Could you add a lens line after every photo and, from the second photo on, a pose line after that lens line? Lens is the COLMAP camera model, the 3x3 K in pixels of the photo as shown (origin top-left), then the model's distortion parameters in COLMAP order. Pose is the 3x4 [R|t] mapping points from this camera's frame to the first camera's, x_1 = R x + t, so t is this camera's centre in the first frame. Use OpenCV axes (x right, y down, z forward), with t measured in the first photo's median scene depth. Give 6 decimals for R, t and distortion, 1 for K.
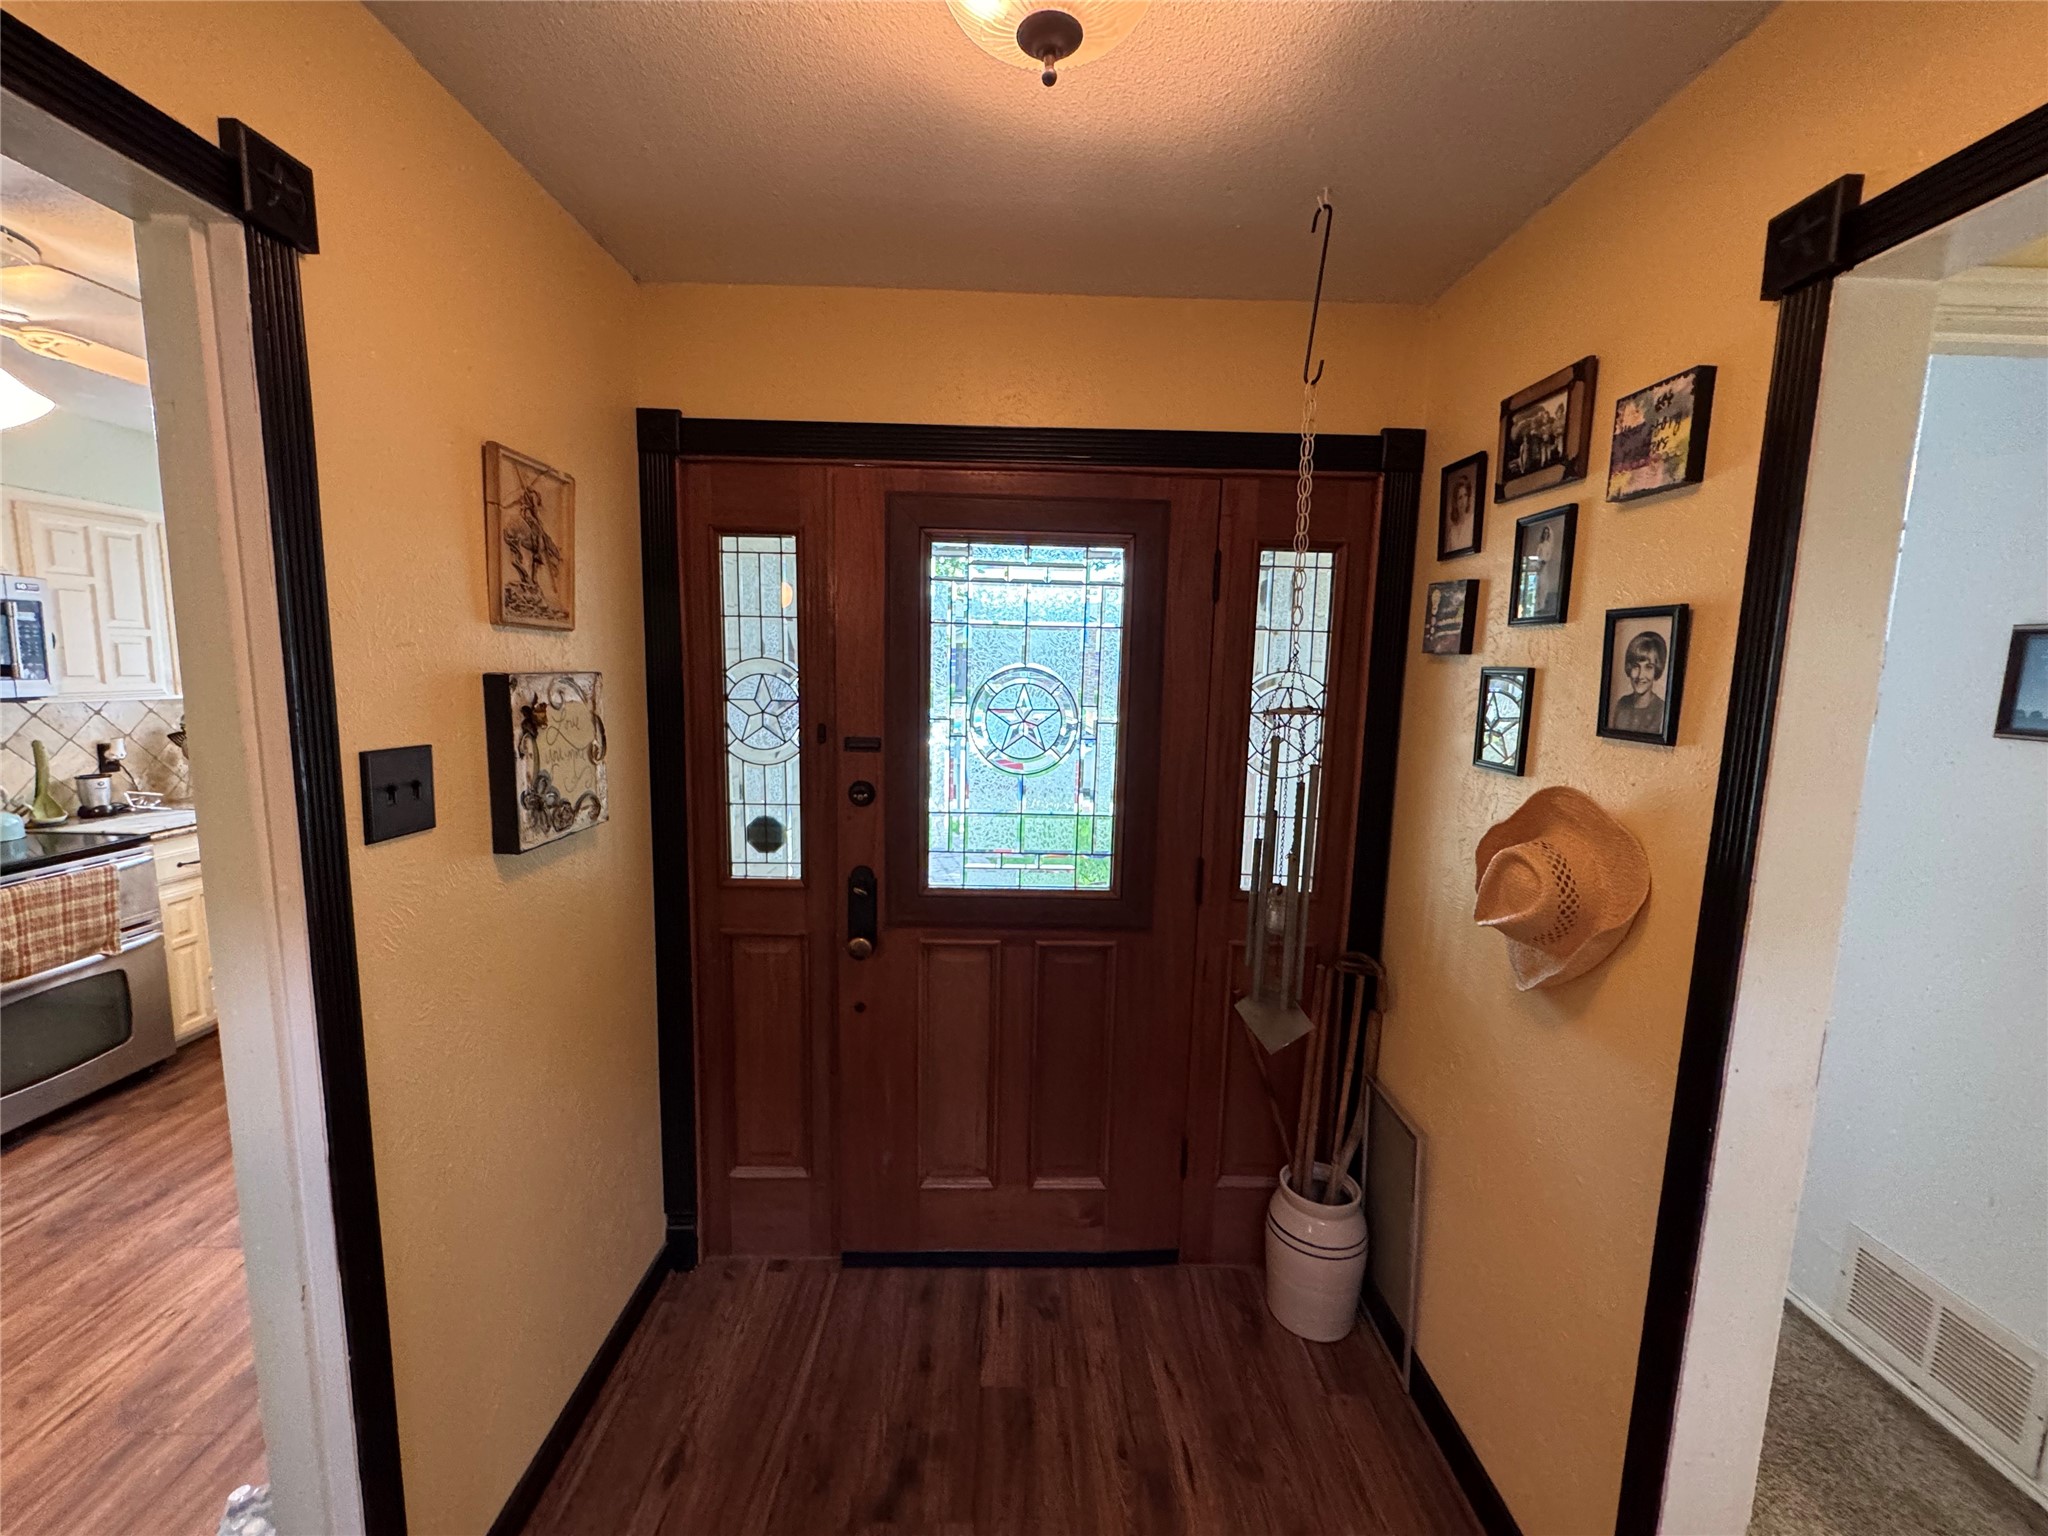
lens RADIAL K [[814.8, 0, 1021.3], [0, 814.8, 770.3], [0, 0, 1]] dist [-0.002263, 0.000601]
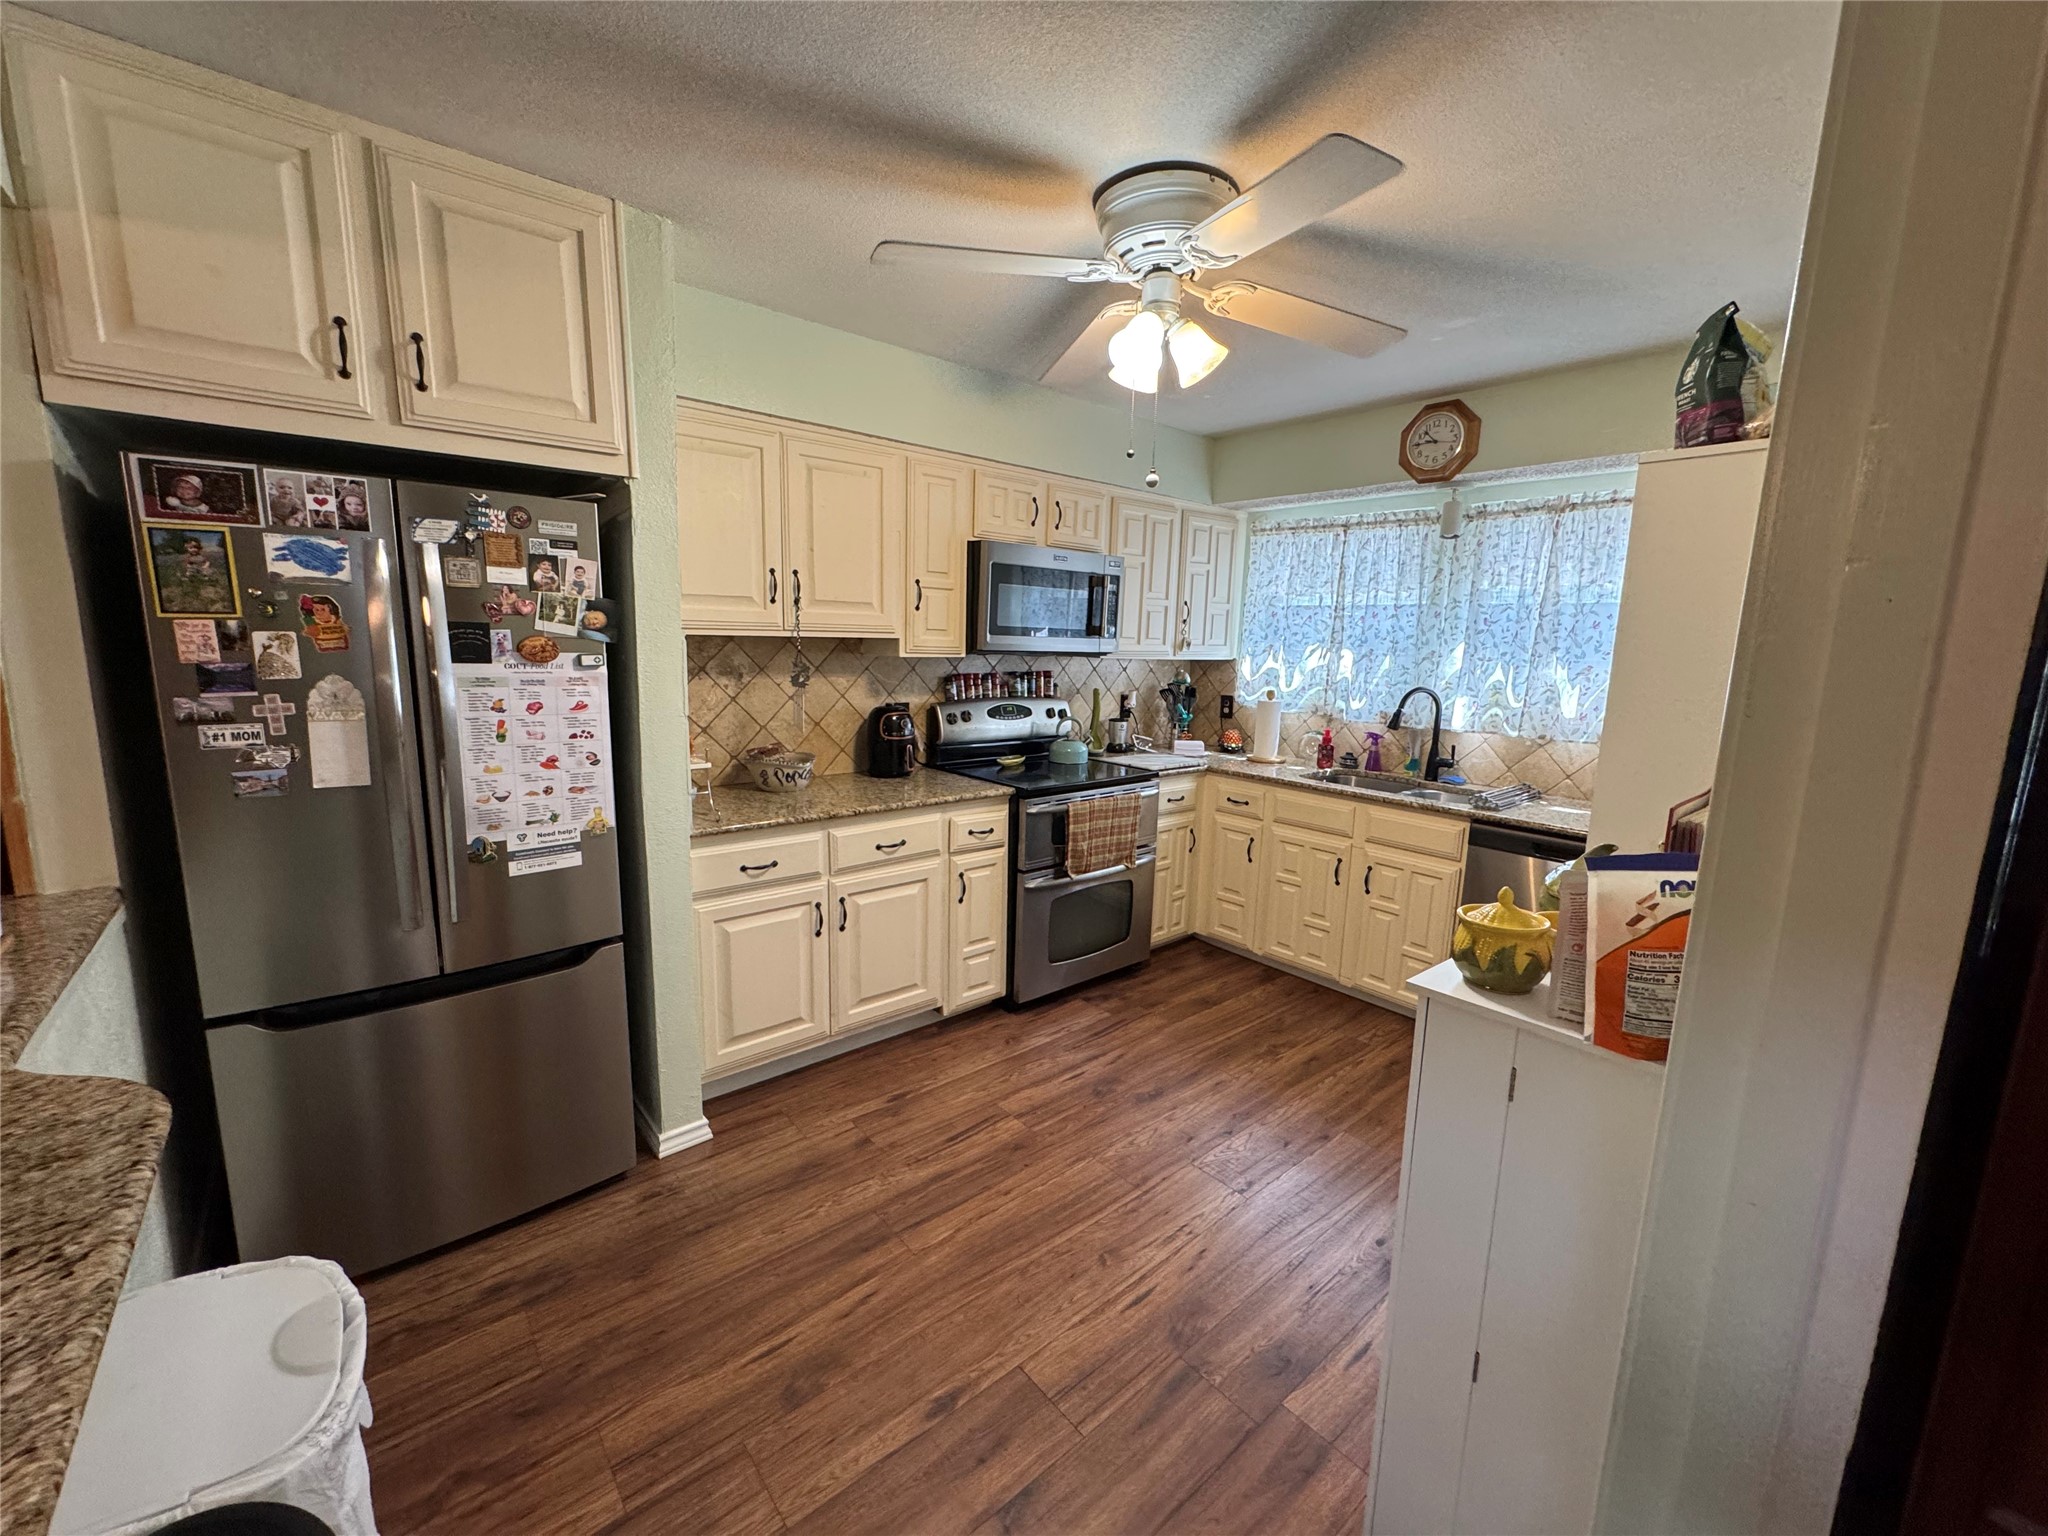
lens RADIAL K [[814.8, 0, 1021.3], [0, 814.8, 770.3], [0, 0, 1]] dist [-0.002263, 0.000601]
pose [[0.635670, 0.116238, -0.763160, -0.310996], [-0.109777, 0.992163, 0.059679, 0.029889], [0.764116, 0.045841, 0.643448, 0.094668]]
